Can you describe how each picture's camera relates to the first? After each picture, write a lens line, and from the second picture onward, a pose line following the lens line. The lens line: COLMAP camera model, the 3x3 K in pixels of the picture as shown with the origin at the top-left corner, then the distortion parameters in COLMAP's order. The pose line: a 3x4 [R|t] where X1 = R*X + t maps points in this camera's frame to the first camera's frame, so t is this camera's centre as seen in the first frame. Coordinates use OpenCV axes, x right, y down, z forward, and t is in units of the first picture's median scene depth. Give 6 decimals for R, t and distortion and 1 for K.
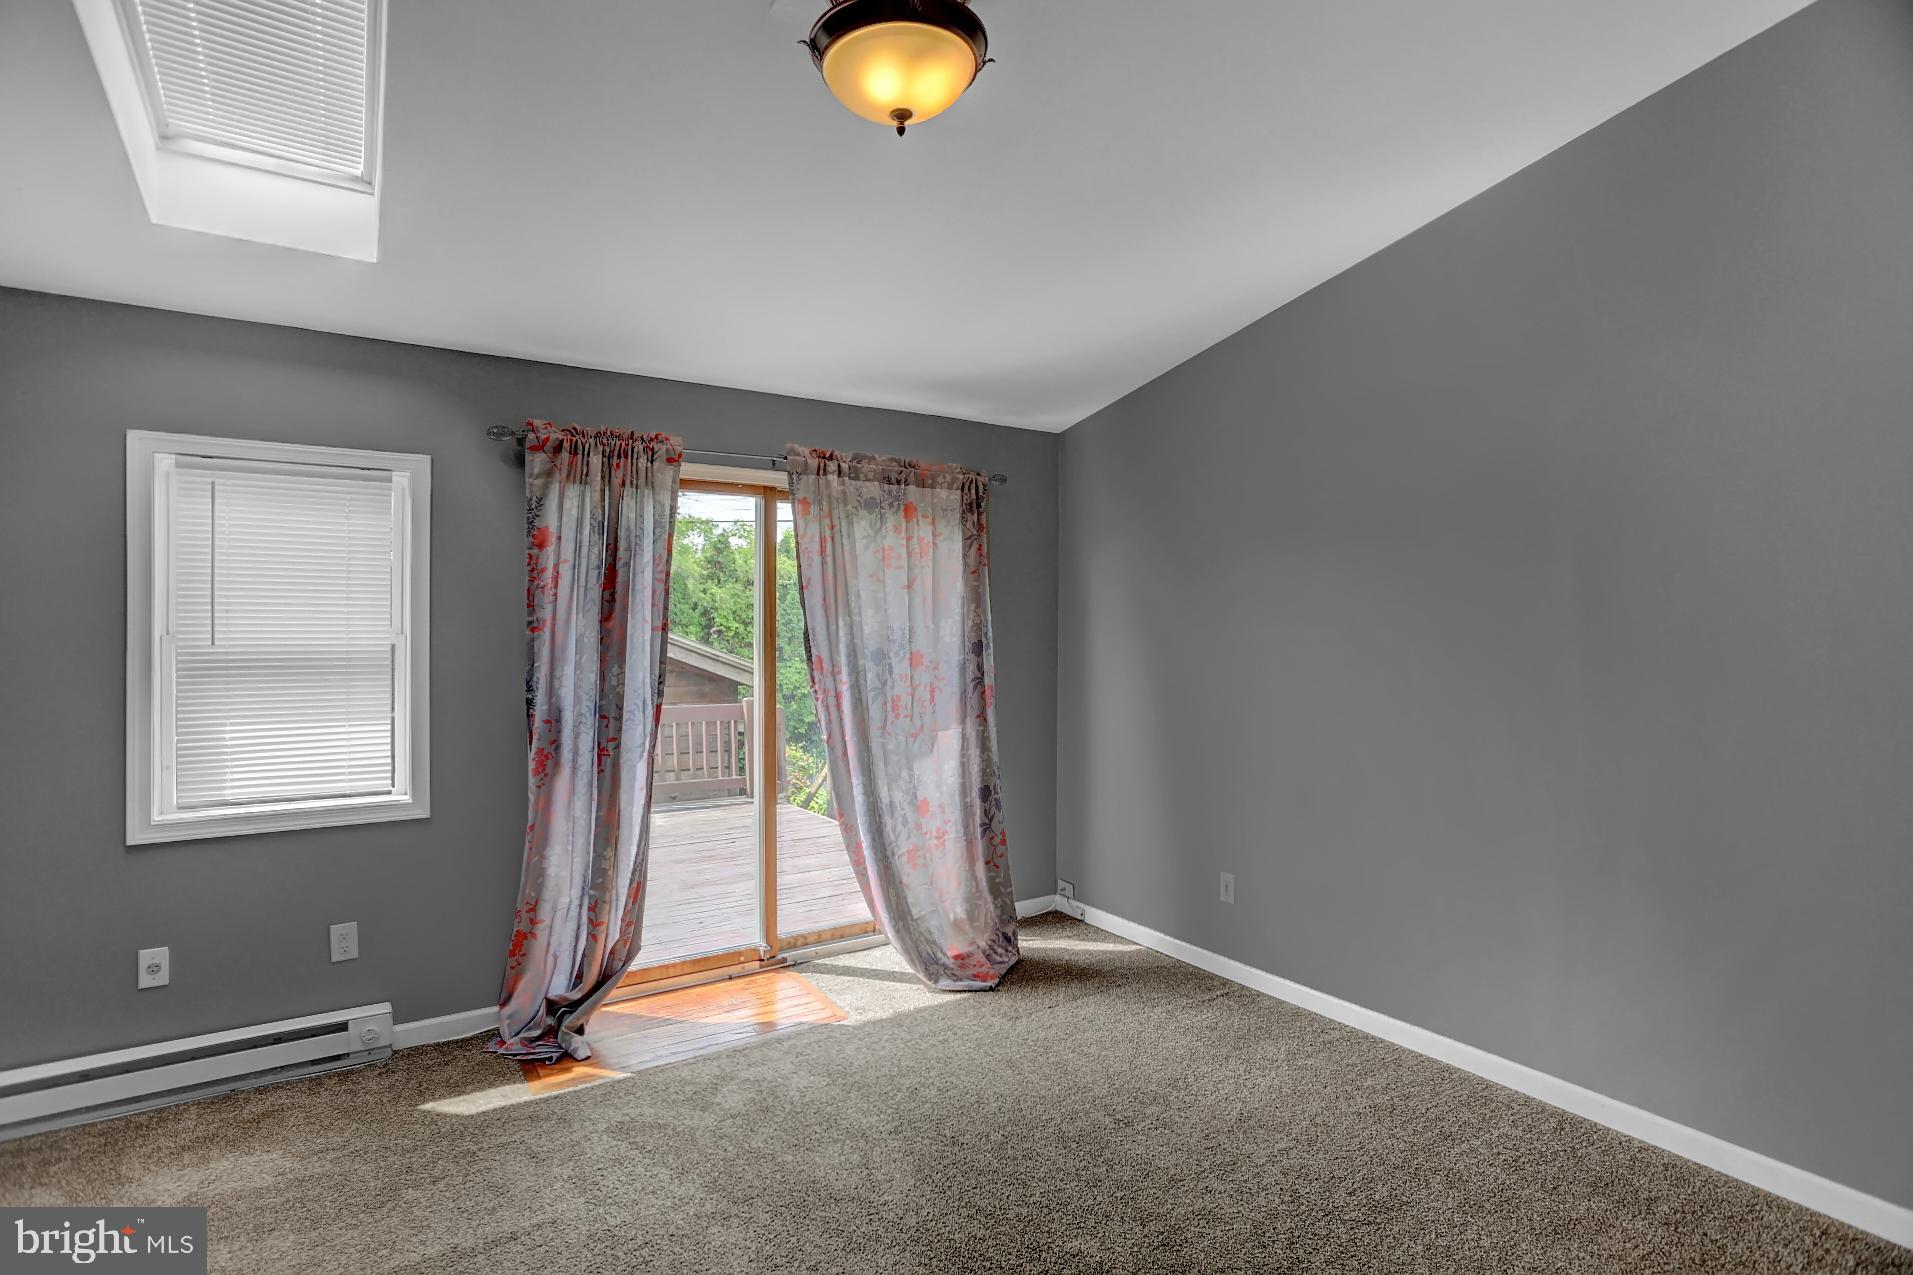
lens RADIAL K [[938.5, 0, 968.6], [0, 938.5, 671.2], [0, 0, 1]] dist [-0.084873, 0.051363]
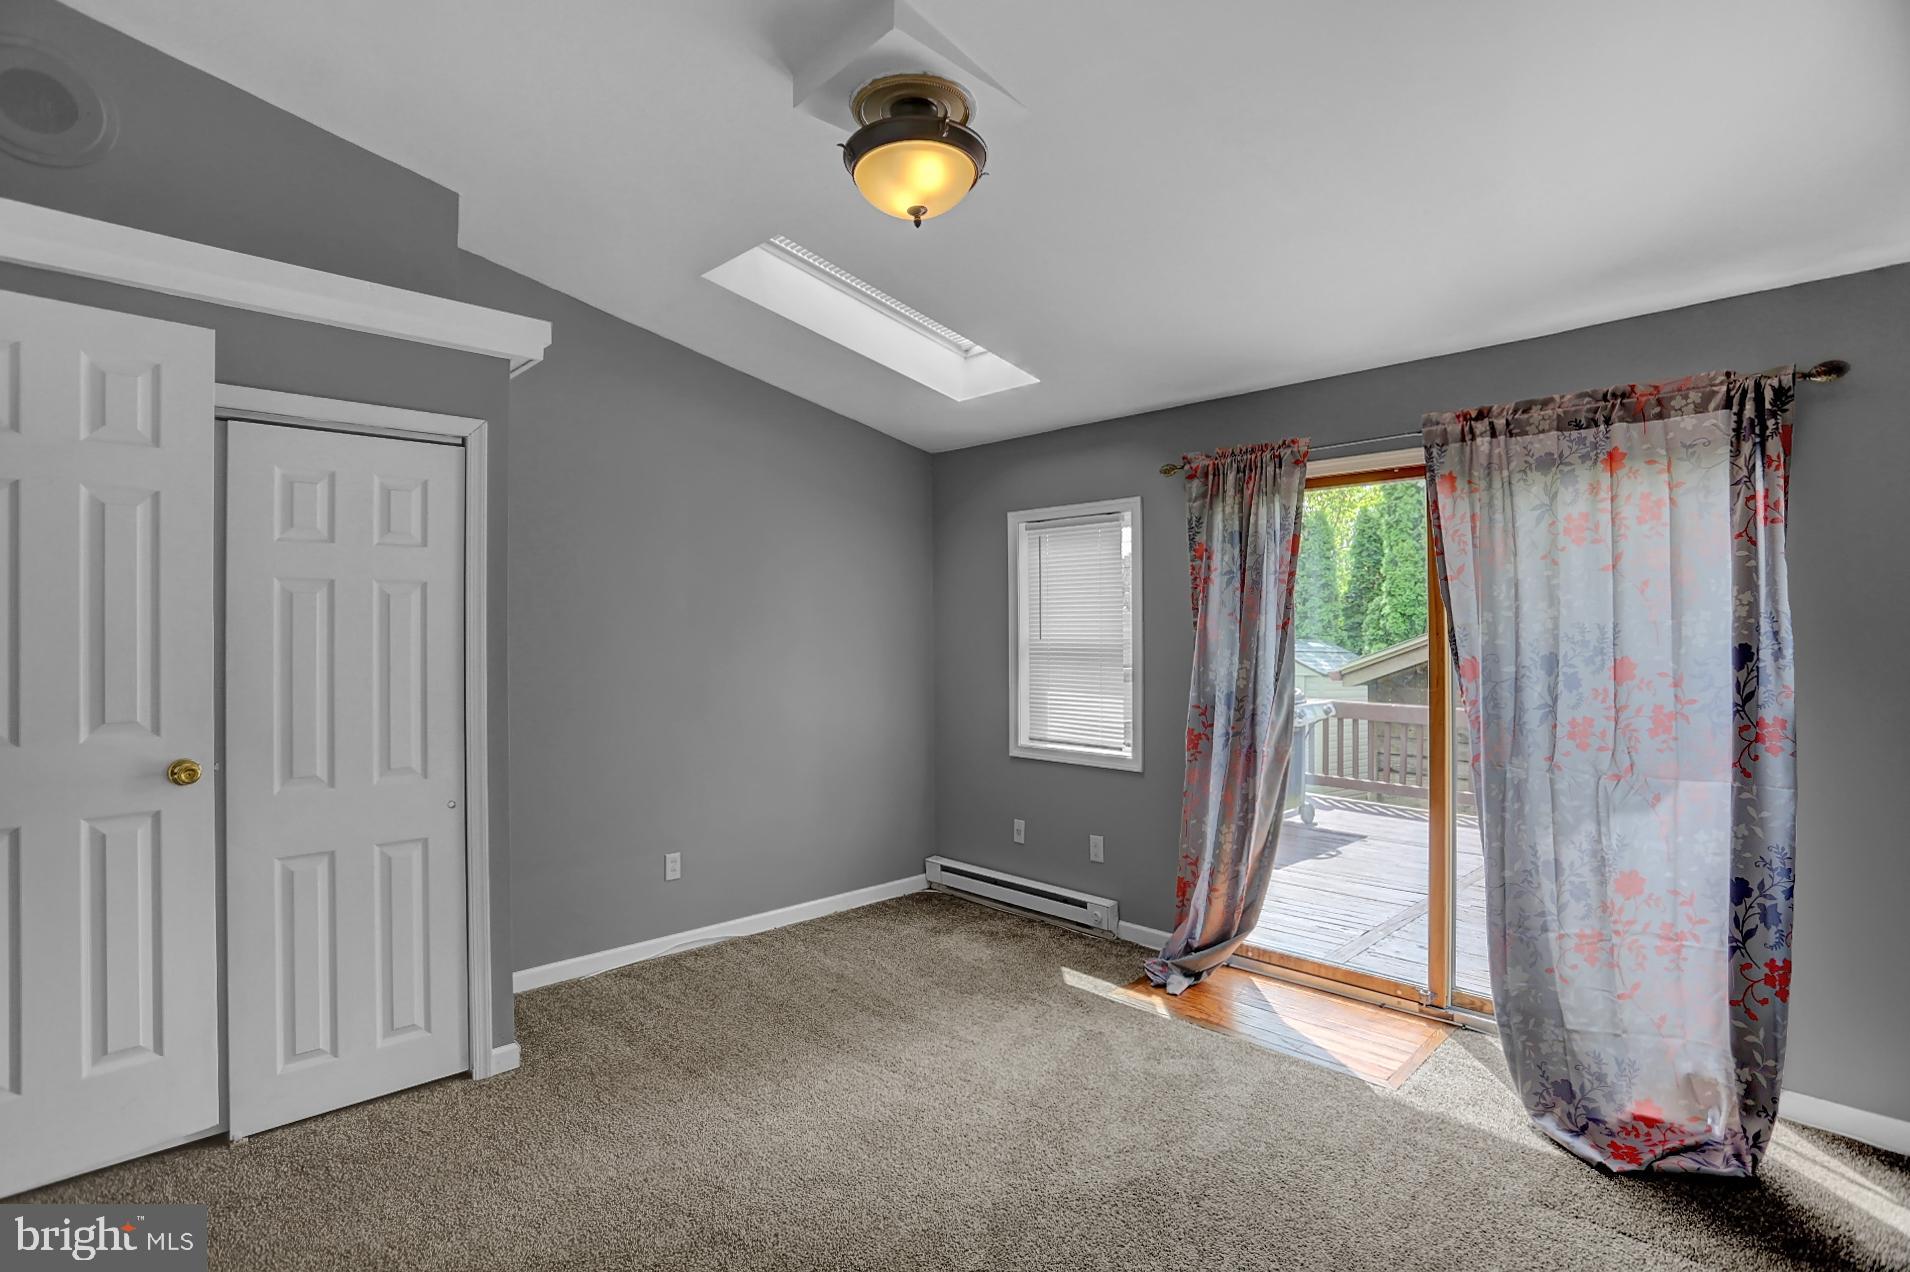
lens RADIAL K [[931.9, 0, 955.6], [0, 931.9, 659.1], [0, 0, 1]] dist [-0.002123, 0.000269]
pose [[0.195470, 0.030168, -0.980246, 0.560946], [-0.041321, 0.998893, 0.022502, -0.016742], [0.979839, 0.036106, 0.196500, 0.396344]]
